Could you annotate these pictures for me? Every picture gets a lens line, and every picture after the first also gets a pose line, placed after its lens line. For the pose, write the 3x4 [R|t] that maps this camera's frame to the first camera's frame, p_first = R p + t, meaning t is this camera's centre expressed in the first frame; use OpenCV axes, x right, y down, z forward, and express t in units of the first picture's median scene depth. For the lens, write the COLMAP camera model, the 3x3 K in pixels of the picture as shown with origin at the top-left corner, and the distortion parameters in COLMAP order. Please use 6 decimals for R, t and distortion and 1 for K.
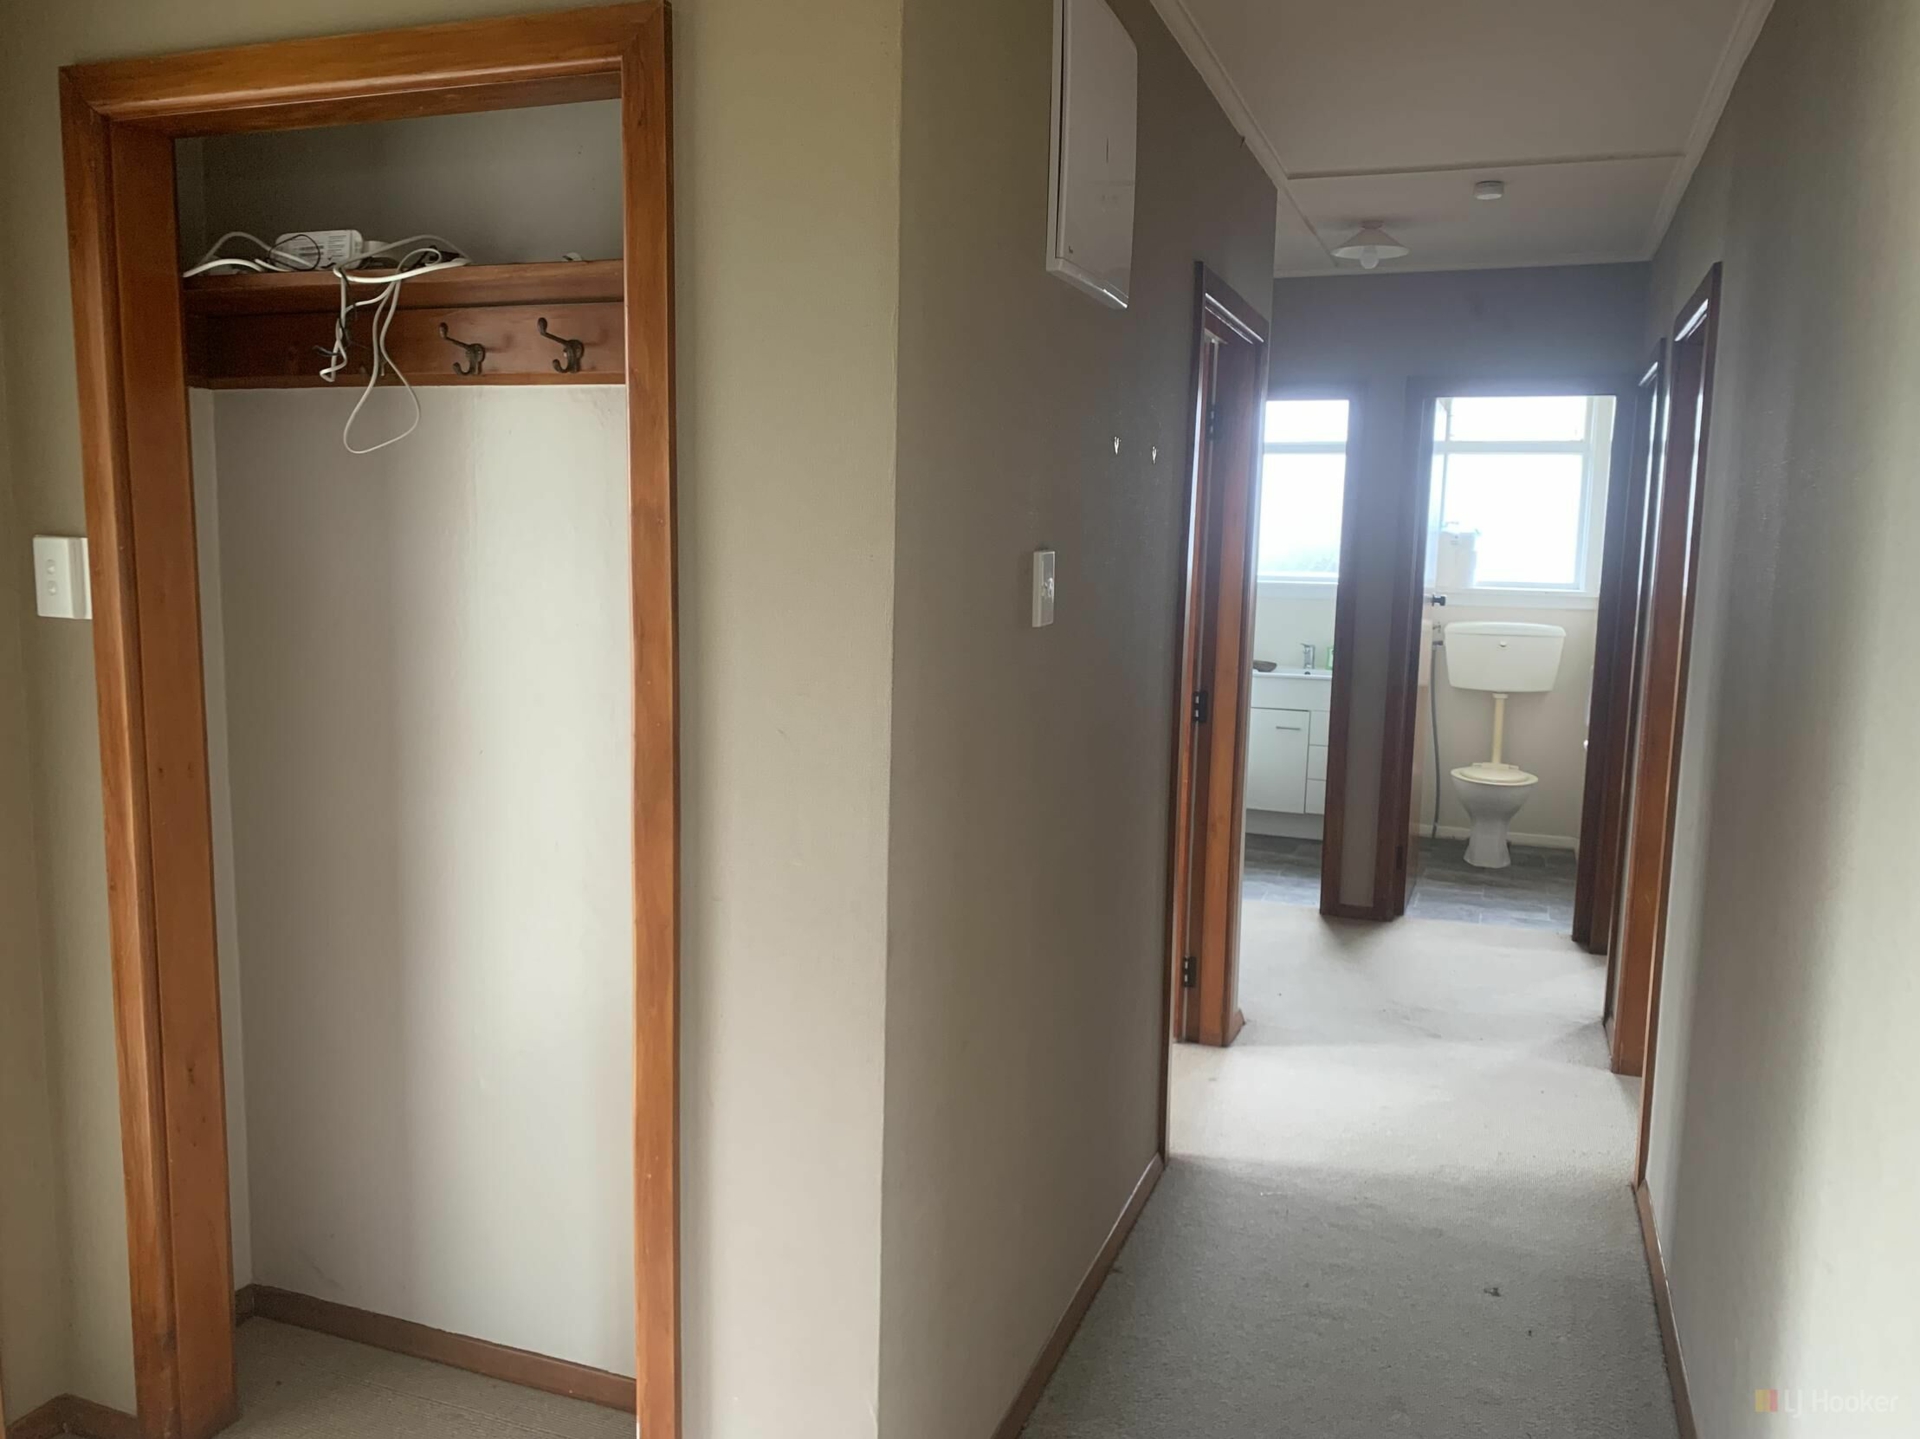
lens RADIAL K [[1434.0, 0, 960.0], [0, 1434.0, 719.5], [0, 0, 1]] dist [-0.000426, -0.005019]
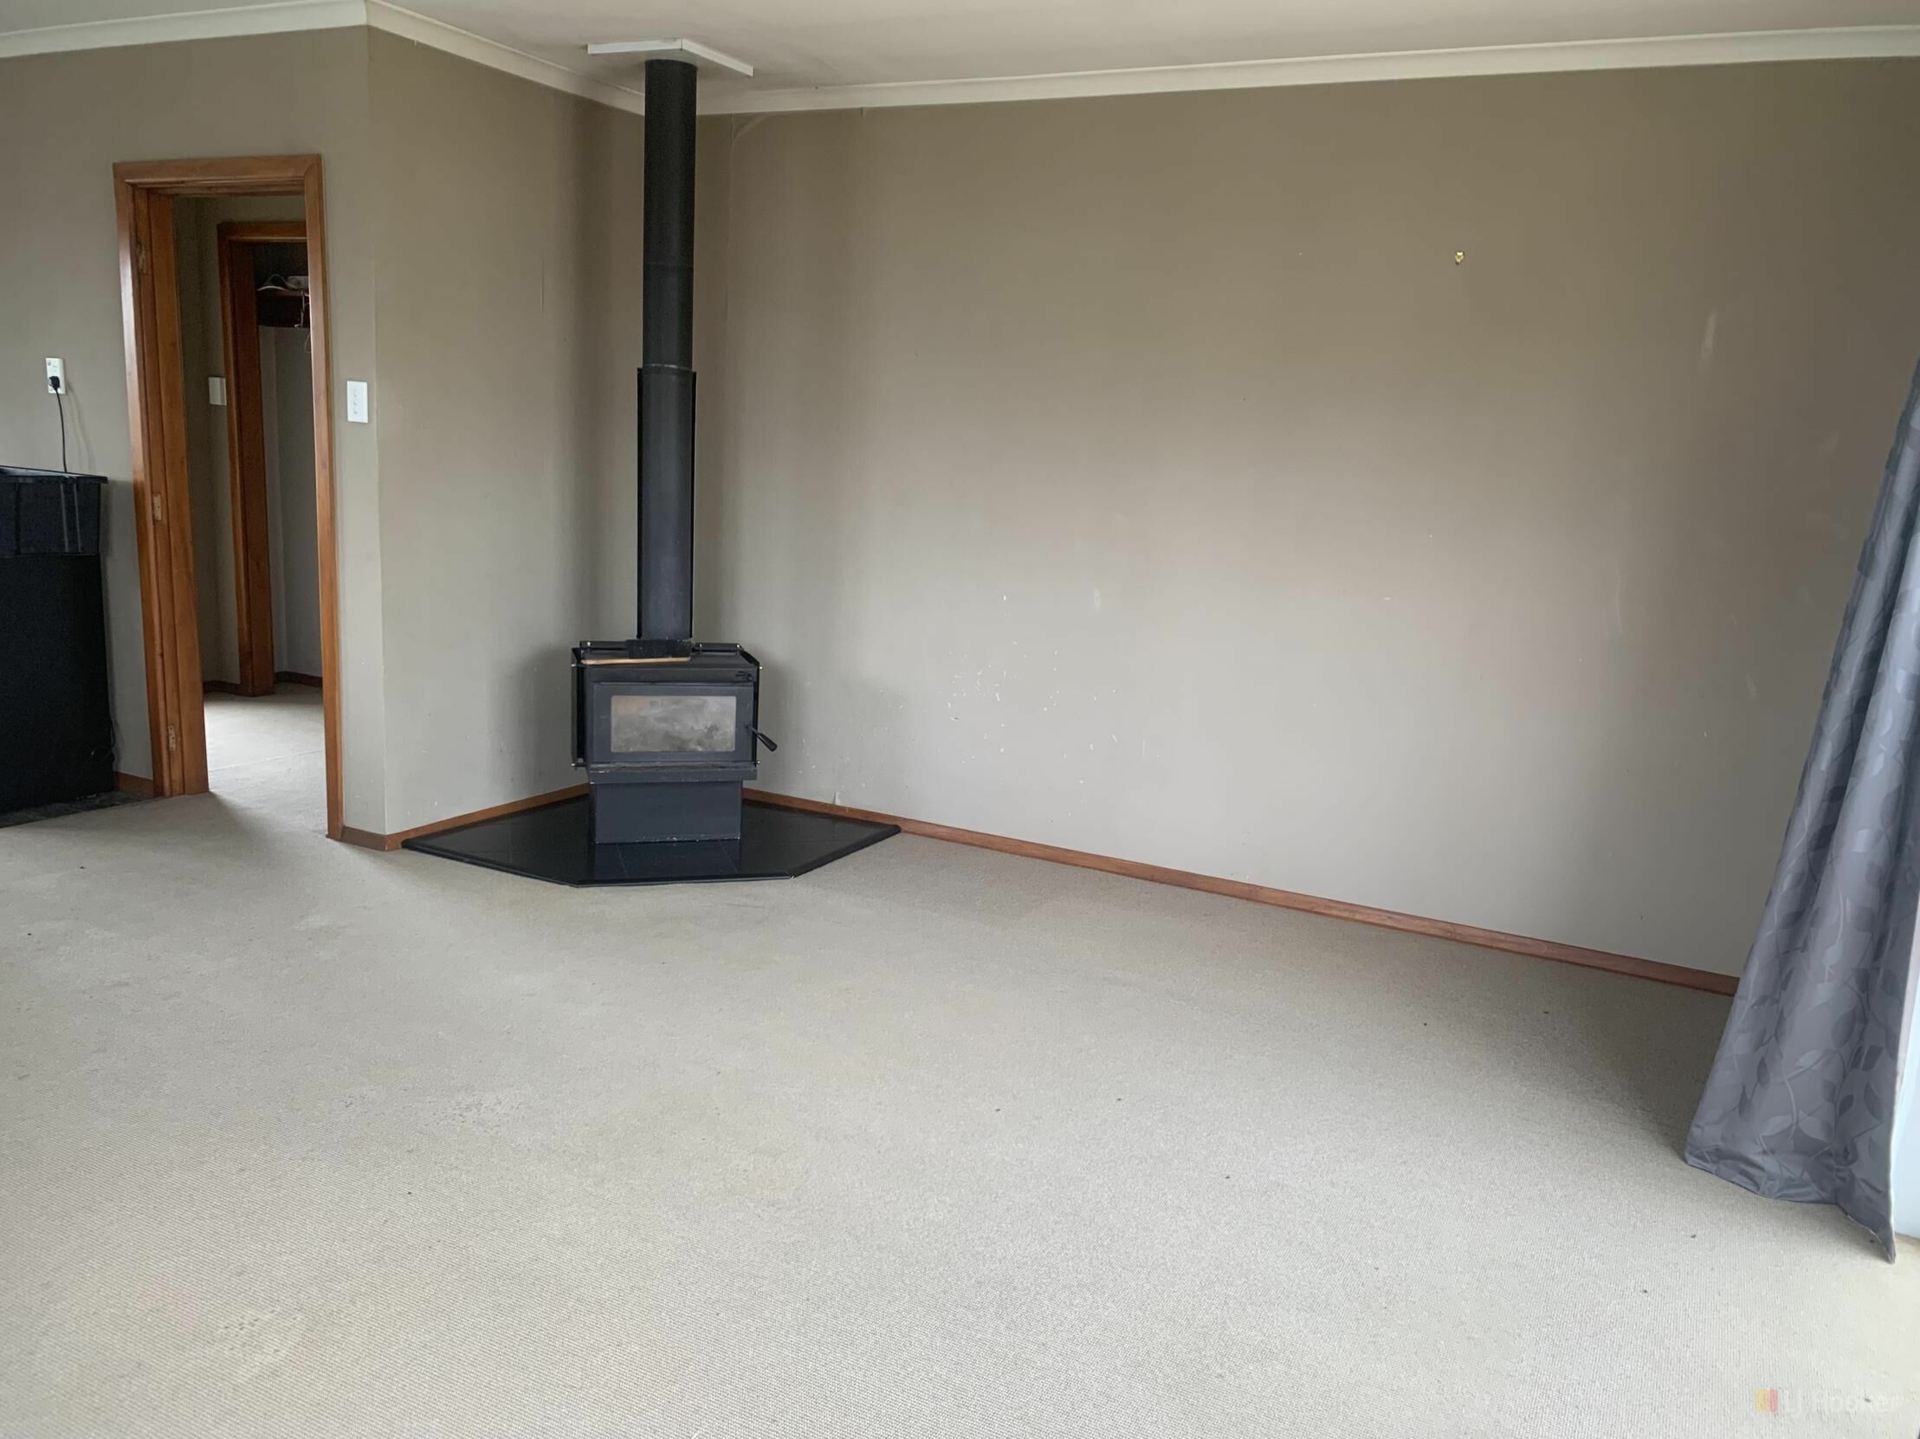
lens RADIAL K [[1467.7, 0, 958.5], [0, 1467.7, 755.5], [0, 0, 1]] dist [0.053402, -0.089374]
pose [[0.994361, 0.053755, -0.091417, 0.803894], [-0.046375, 0.995632, 0.081029, 0.217116], [0.095373, -0.076332, 0.992511, -1.286215]]
